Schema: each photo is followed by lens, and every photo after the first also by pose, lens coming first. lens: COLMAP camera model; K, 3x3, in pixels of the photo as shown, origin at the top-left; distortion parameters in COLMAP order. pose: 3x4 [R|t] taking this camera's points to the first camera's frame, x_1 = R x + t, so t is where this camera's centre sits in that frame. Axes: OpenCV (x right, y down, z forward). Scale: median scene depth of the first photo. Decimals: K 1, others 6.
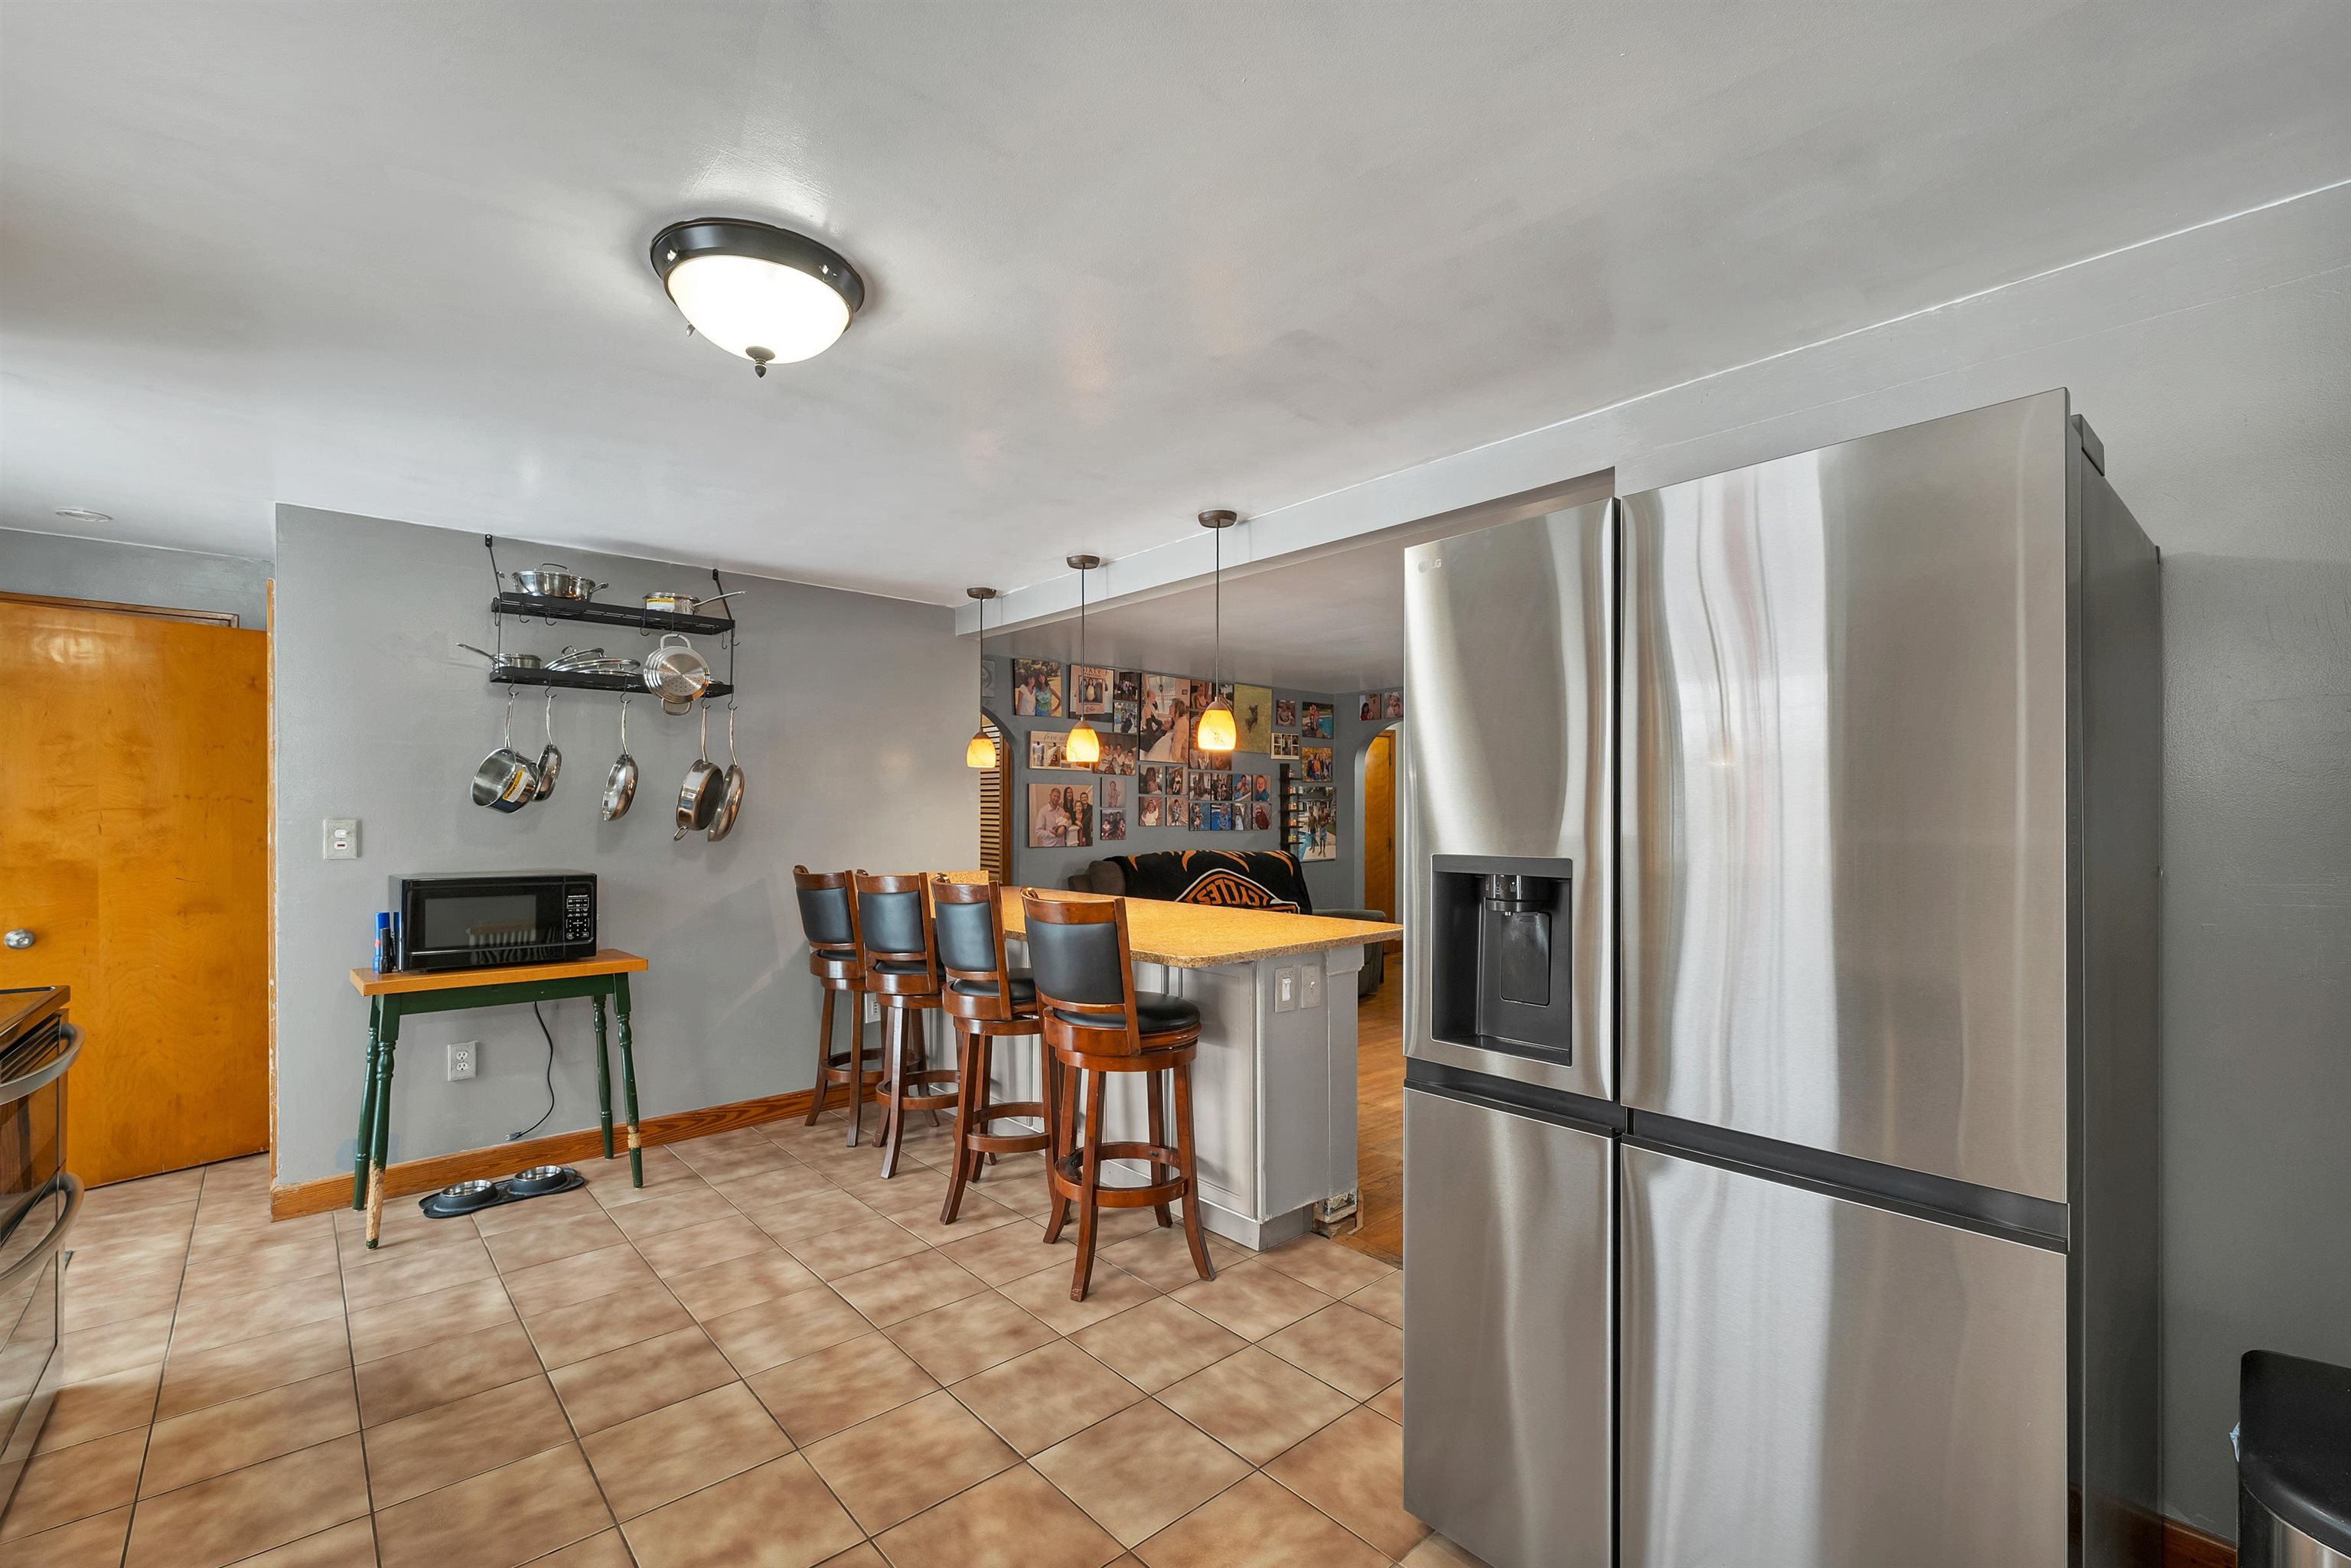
lens RADIAL K [[1002.7, 0, 1172.9], [0, 1002.7, 813.9], [0, 0, 1]] dist [-0.000469, -0.000091]
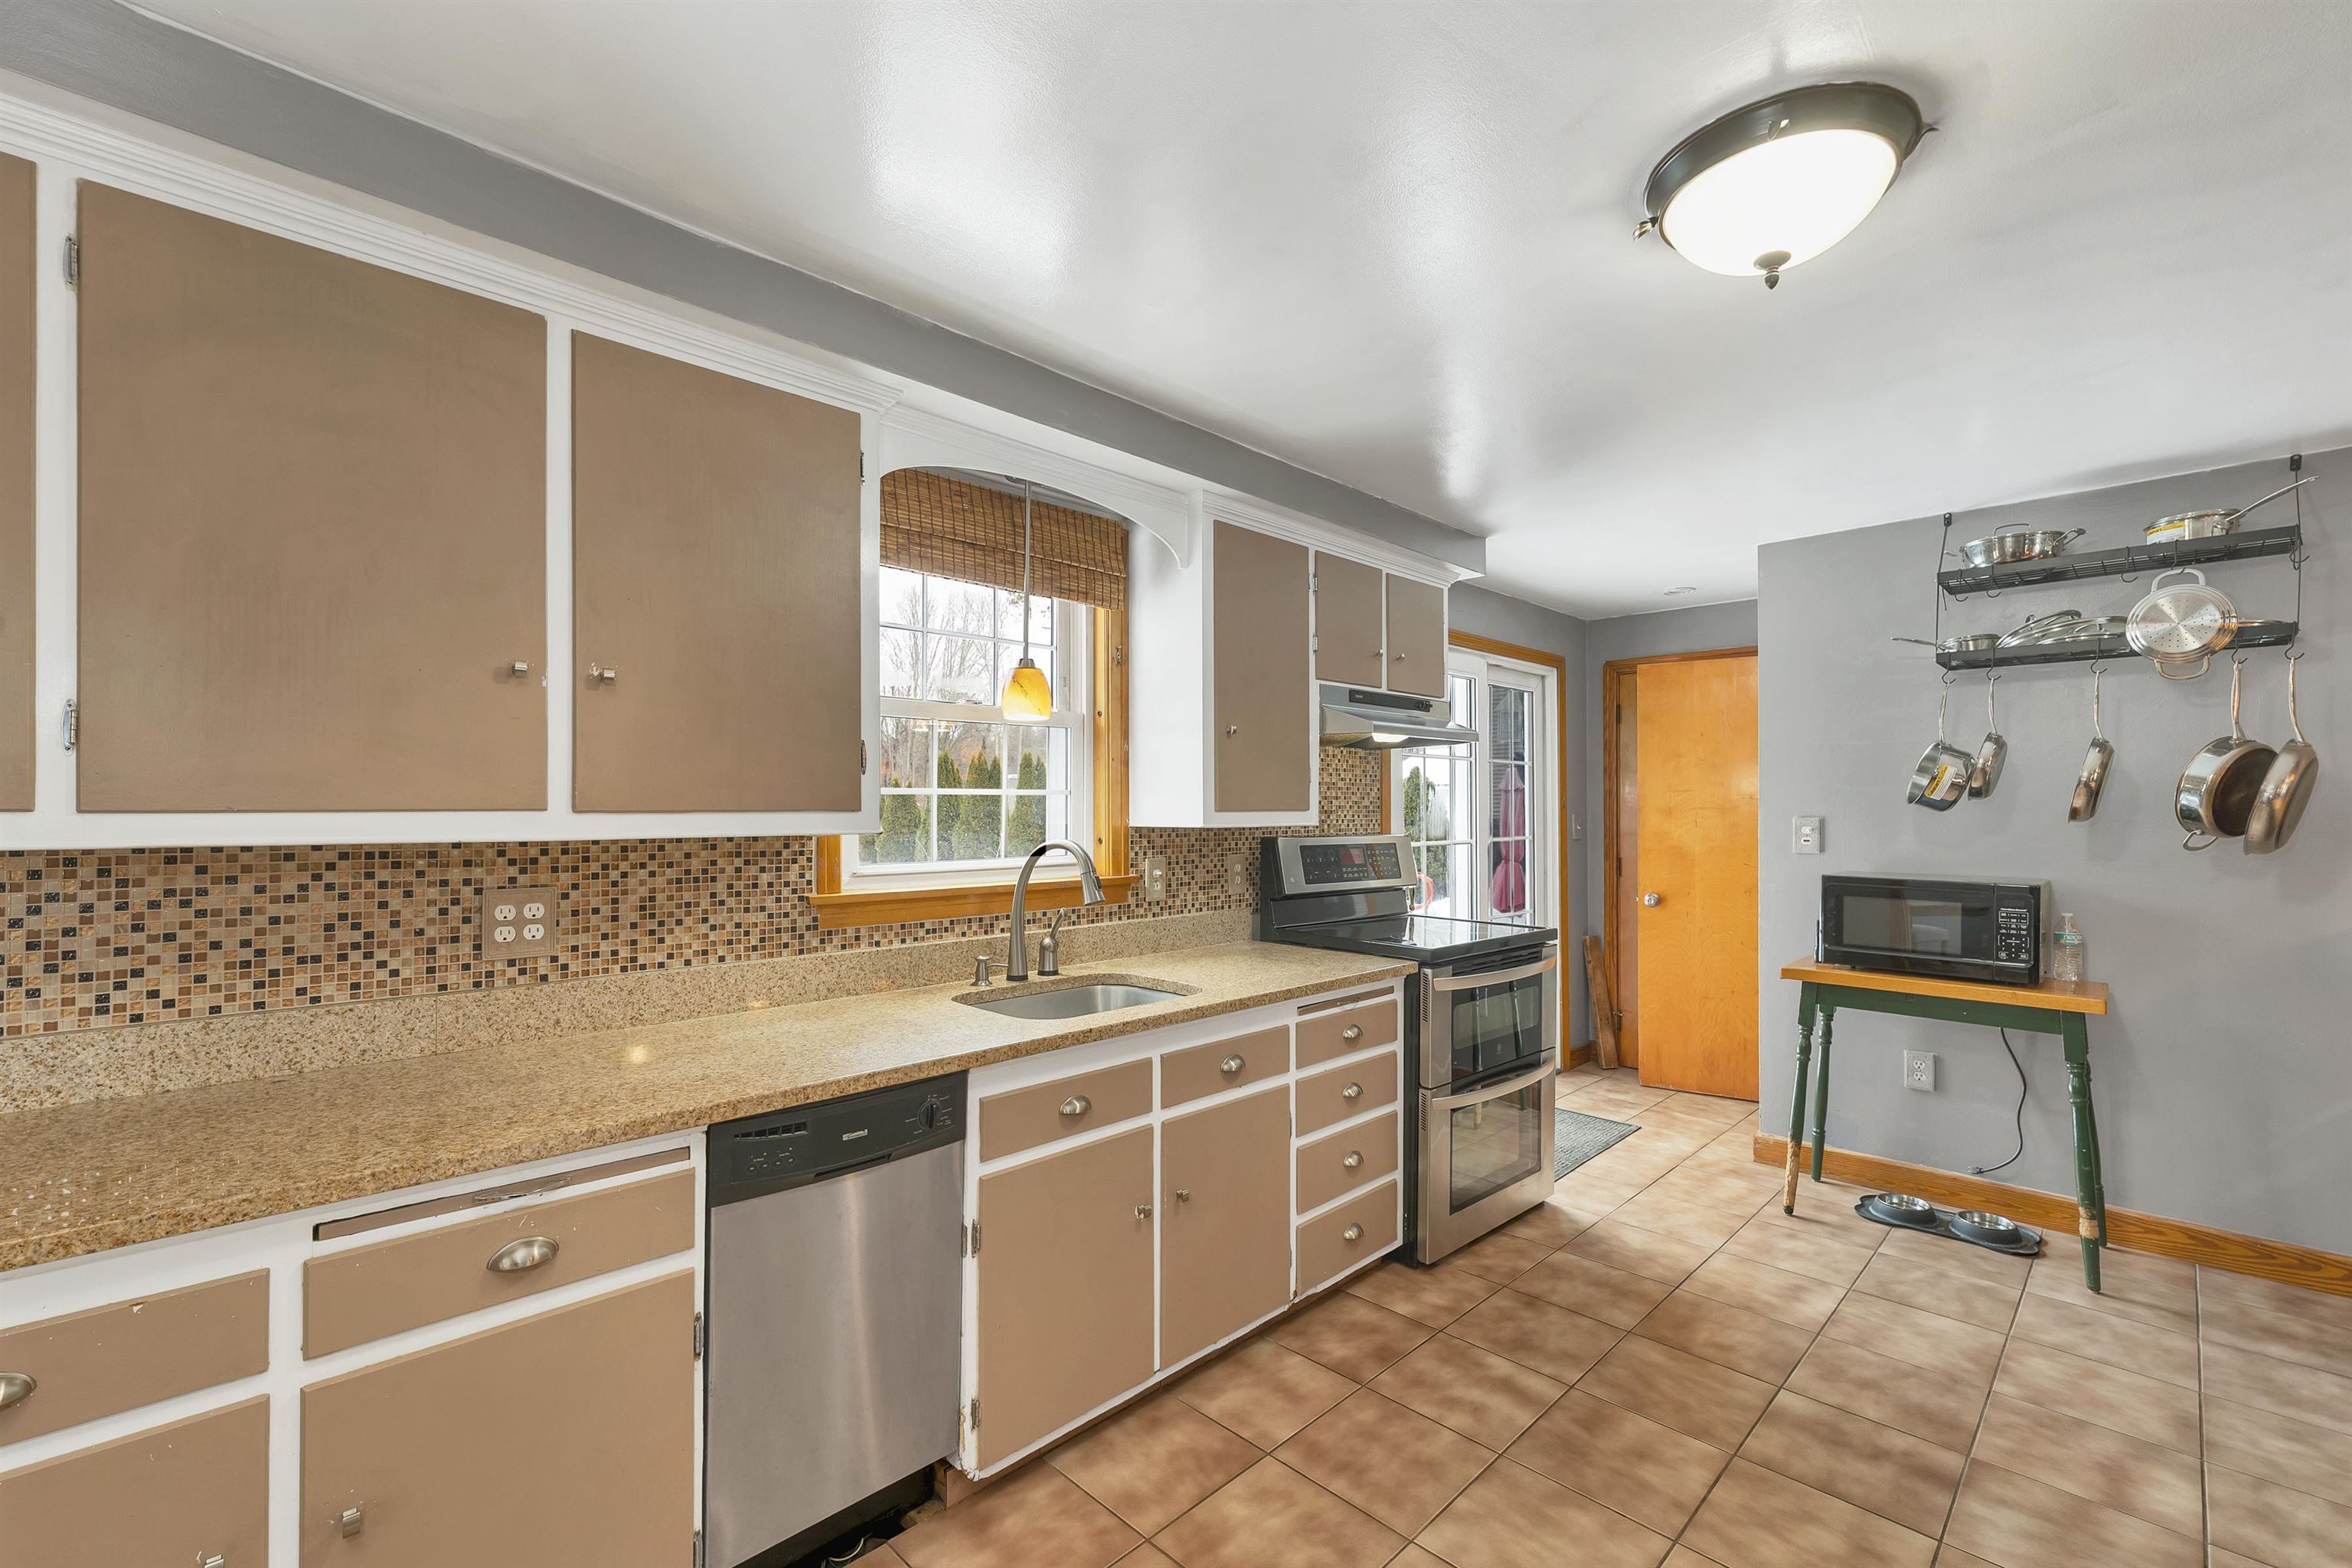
lens RADIAL K [[988.1, 0, 1174.4], [0, 988.1, 804.3], [0, 0, 1]] dist [-0.000349, 0.000083]
pose [[0.055693, -0.005800, -0.998431, 0.189668], [-0.004273, 0.999973, -0.006047, 0.000916], [0.998439, 0.004603, 0.055666, 0.228339]]
